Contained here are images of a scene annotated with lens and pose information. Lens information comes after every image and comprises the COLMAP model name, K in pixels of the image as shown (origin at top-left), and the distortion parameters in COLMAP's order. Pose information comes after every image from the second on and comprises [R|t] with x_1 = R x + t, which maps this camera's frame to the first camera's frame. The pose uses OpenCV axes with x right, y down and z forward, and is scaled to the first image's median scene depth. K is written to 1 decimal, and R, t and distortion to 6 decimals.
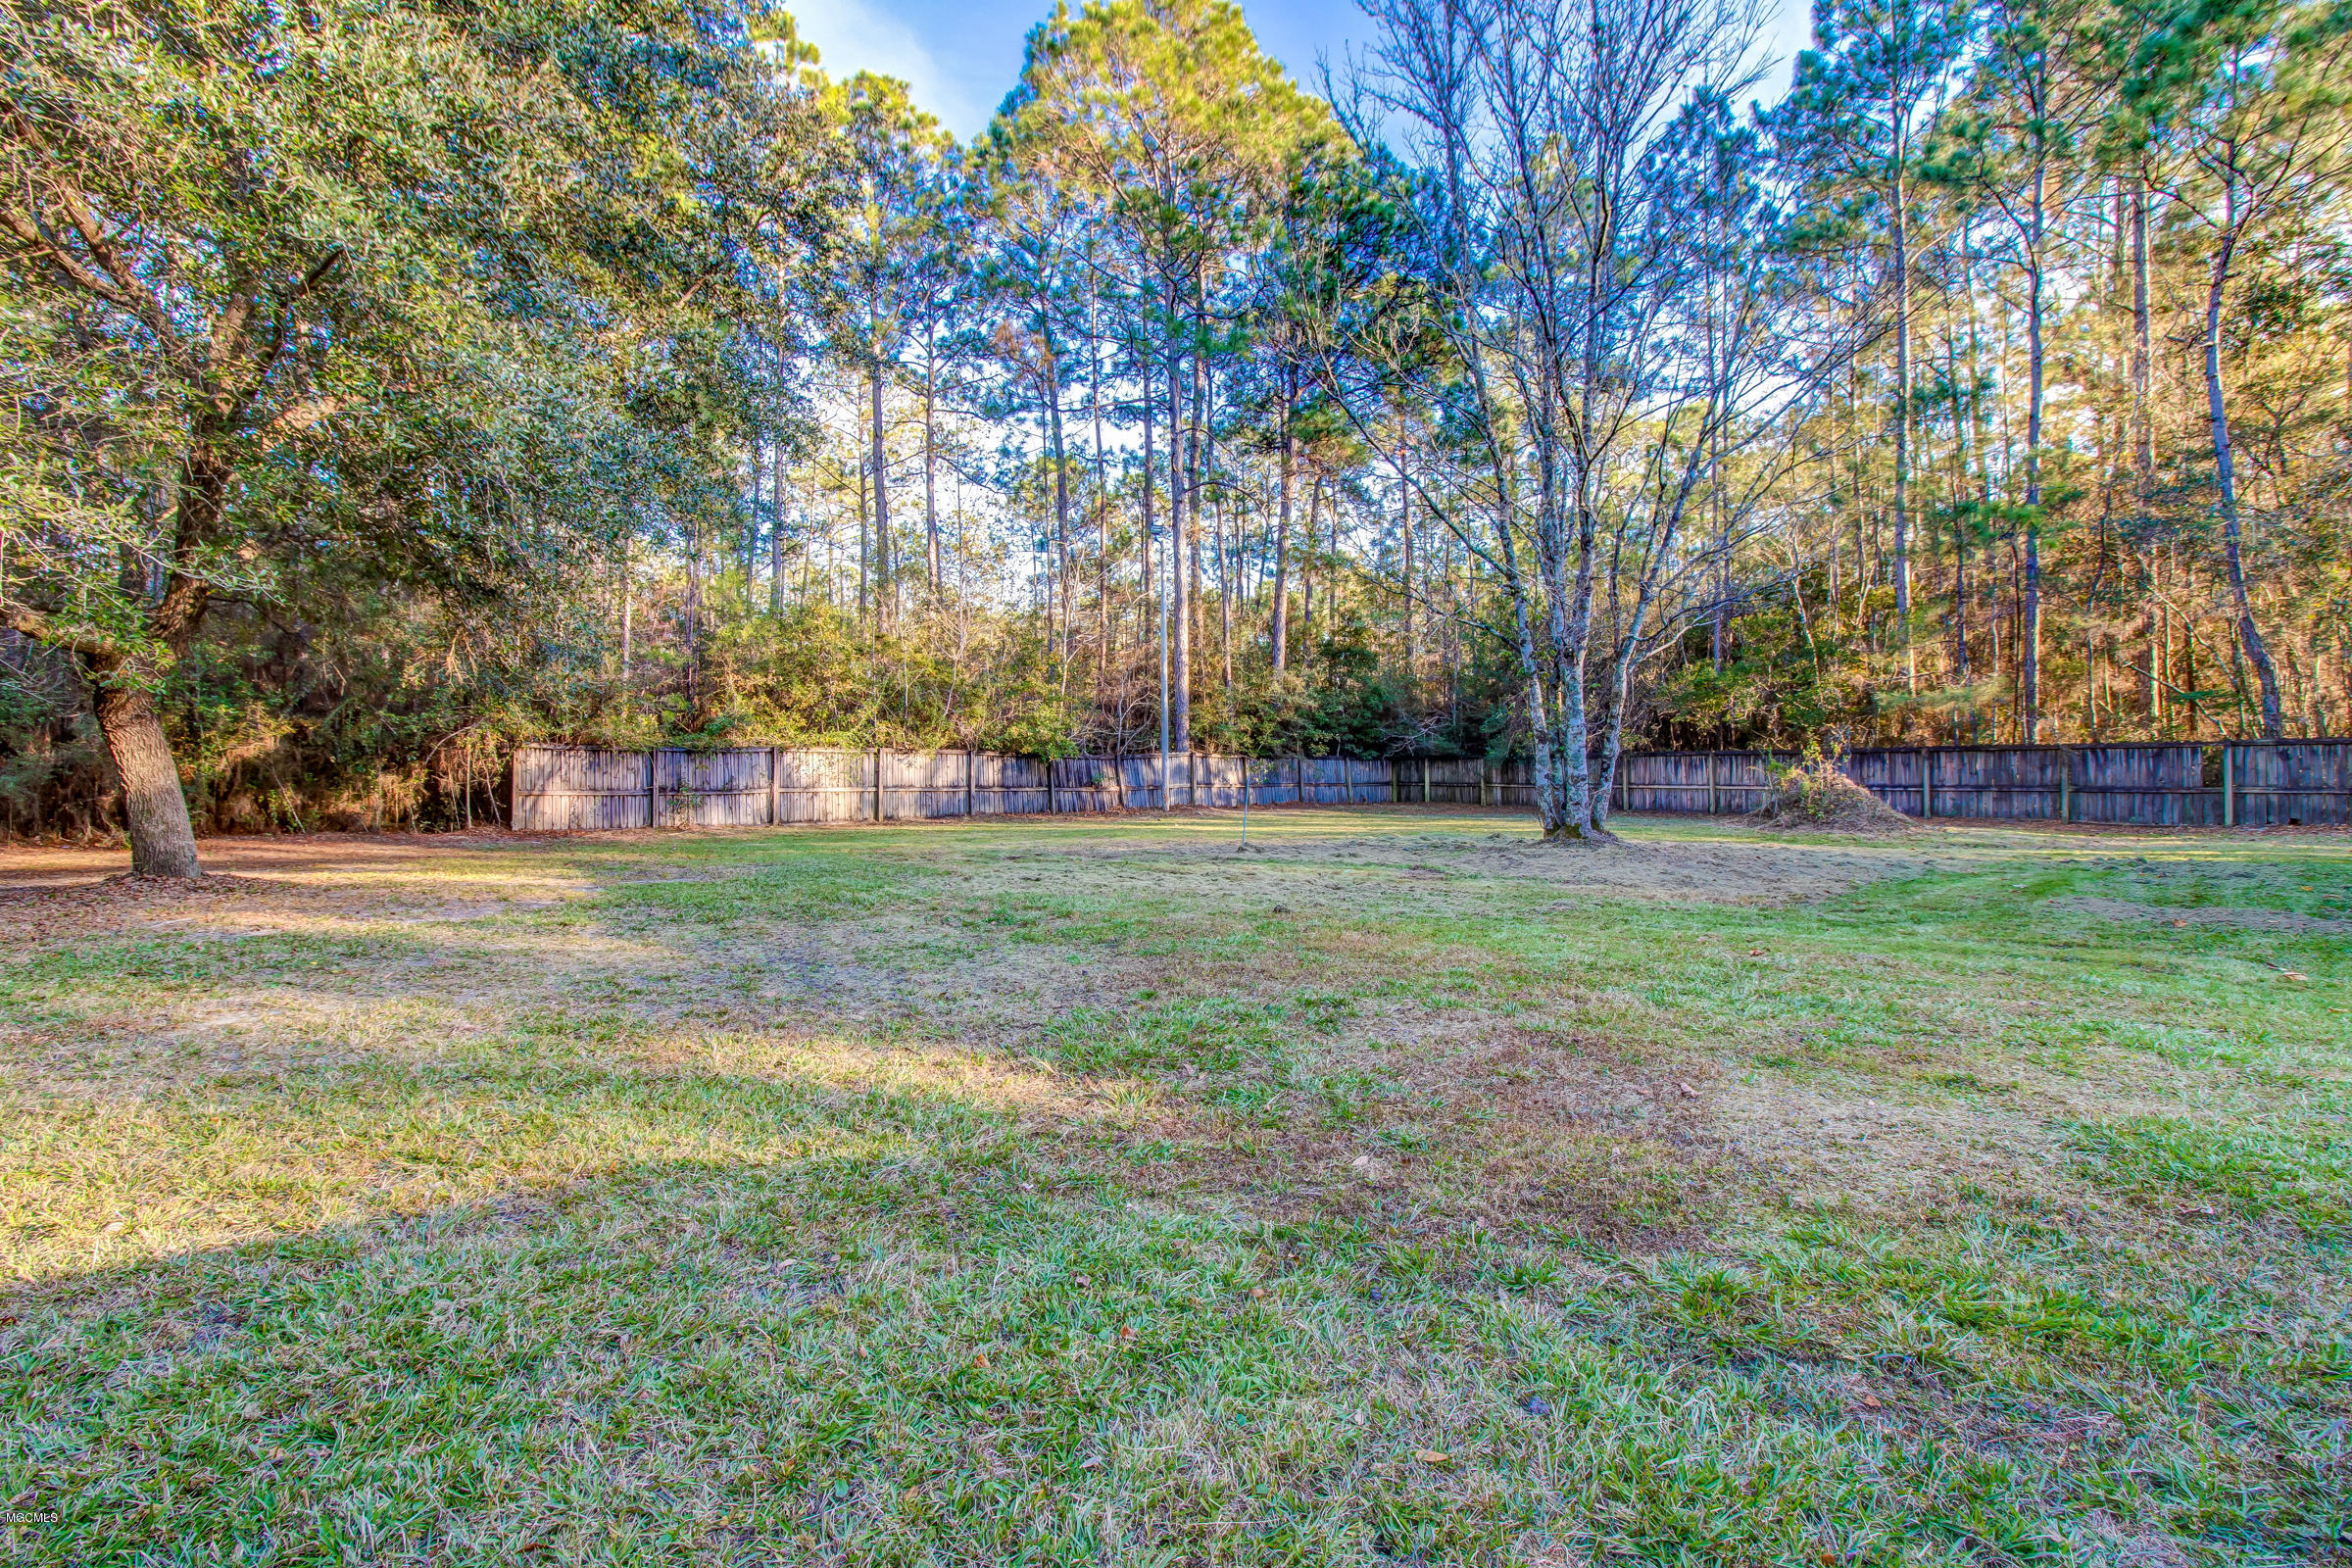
lens RADIAL K [[1082.6, 0, 1155.2], [0, 1082.6, 773.9], [0, 0, 1]] dist [0.004612, 0.000480]
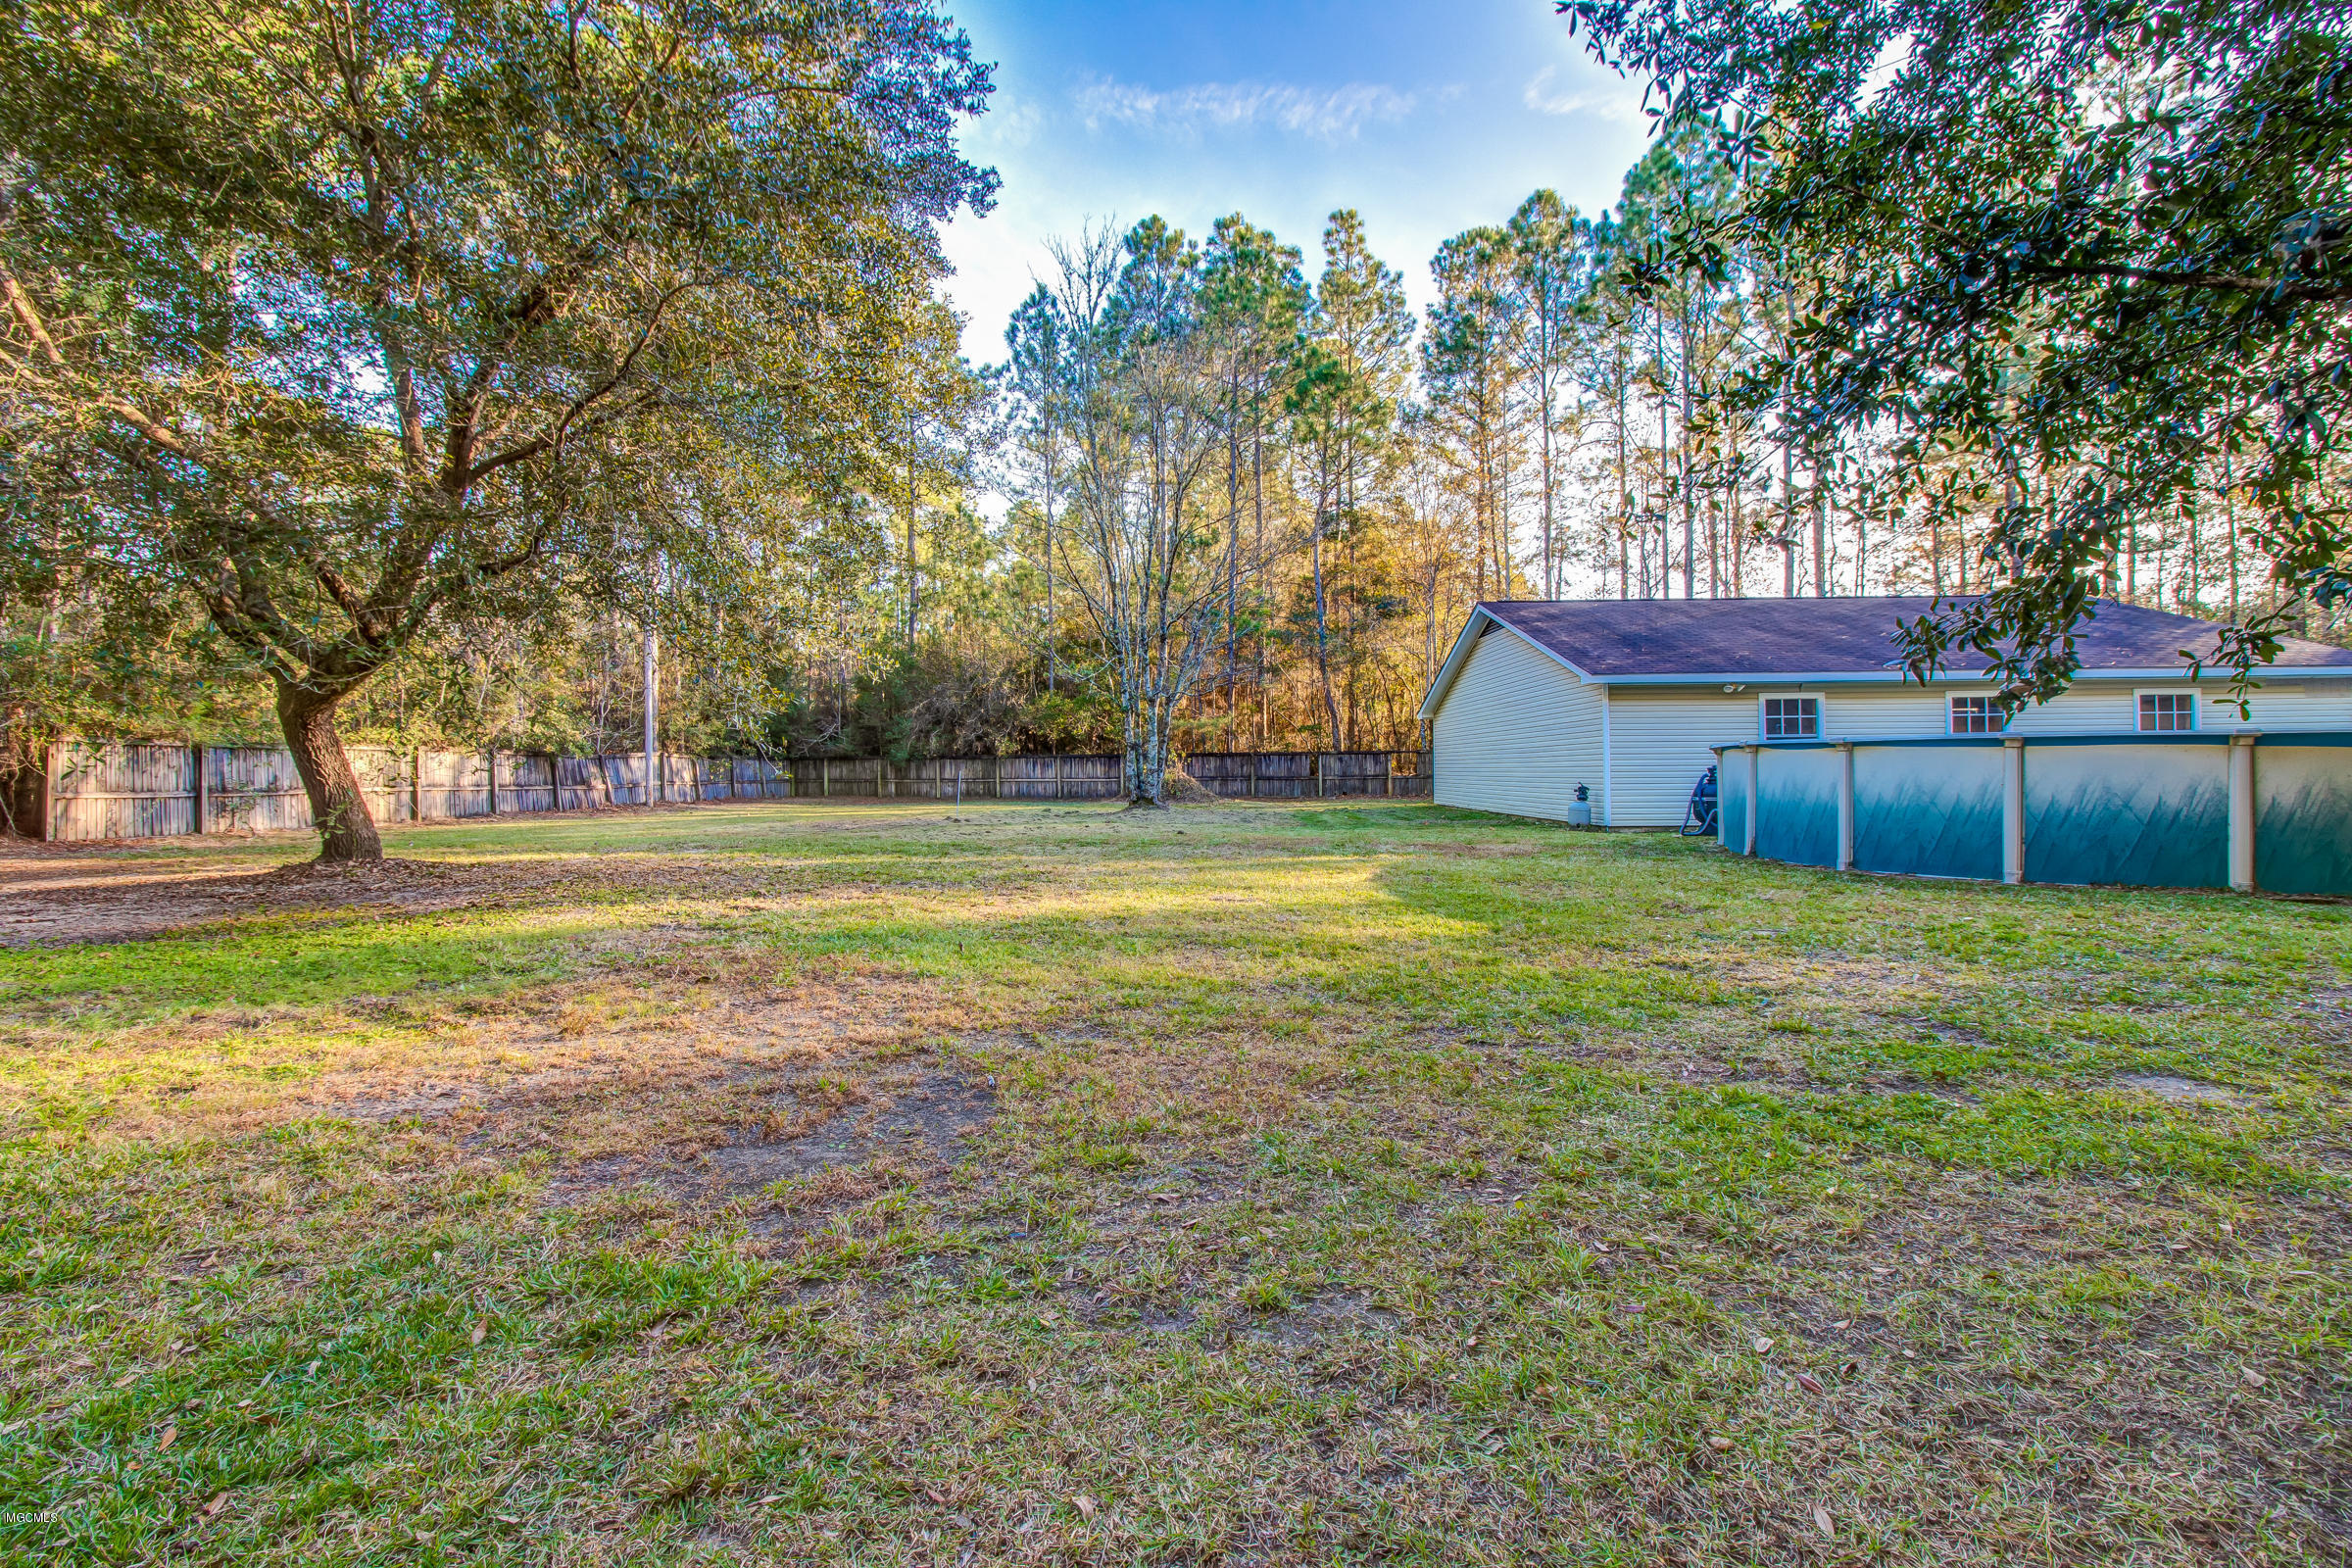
lens RADIAL K [[1082.6, 0, 1155.2], [0, 1082.6, 773.9], [0, 0, 1]] dist [0.004612, 0.000480]
pose [[0.725978, -0.005621, 0.687695, -0.400133], [0.006822, 0.999976, 0.000971, 0.003994], [-0.687685, 0.003987, 0.725999, -0.132589]]
